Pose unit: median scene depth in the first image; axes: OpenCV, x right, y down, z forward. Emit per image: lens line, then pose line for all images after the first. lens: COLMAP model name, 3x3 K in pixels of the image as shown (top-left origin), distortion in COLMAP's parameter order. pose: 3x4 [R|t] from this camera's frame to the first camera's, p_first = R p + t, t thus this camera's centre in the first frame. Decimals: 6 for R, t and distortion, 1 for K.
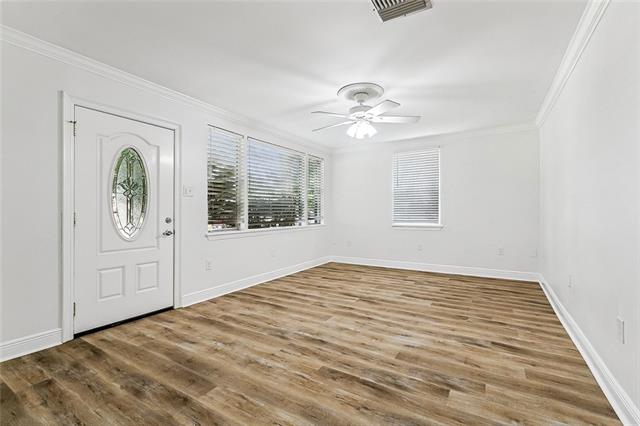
lens RADIAL K [[282.5, 0, 320.7], [0, 282.5, 211.9], [0, 0, 1]] dist [0.002657, 0.000325]
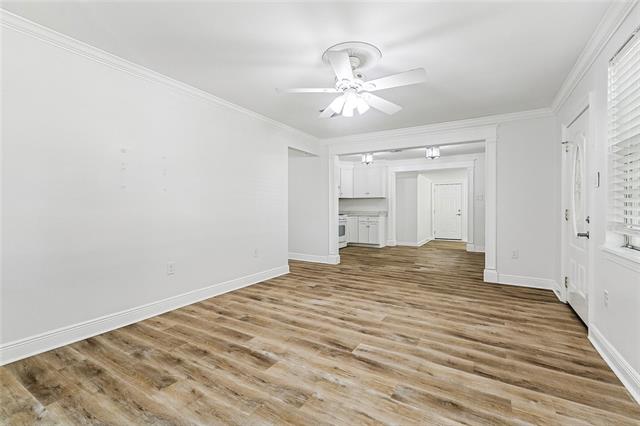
lens RADIAL K [[282.5, 0, 319.7], [0, 282.5, 211.8], [0, 0, 1]] dist [0.002657, 0.000325]
pose [[-0.999925, -0.000838, -0.012178, 0.274703], [-0.001040, 0.999862, 0.016574, -0.006349], [0.012163, 0.016586, -0.999788, 2.052282]]
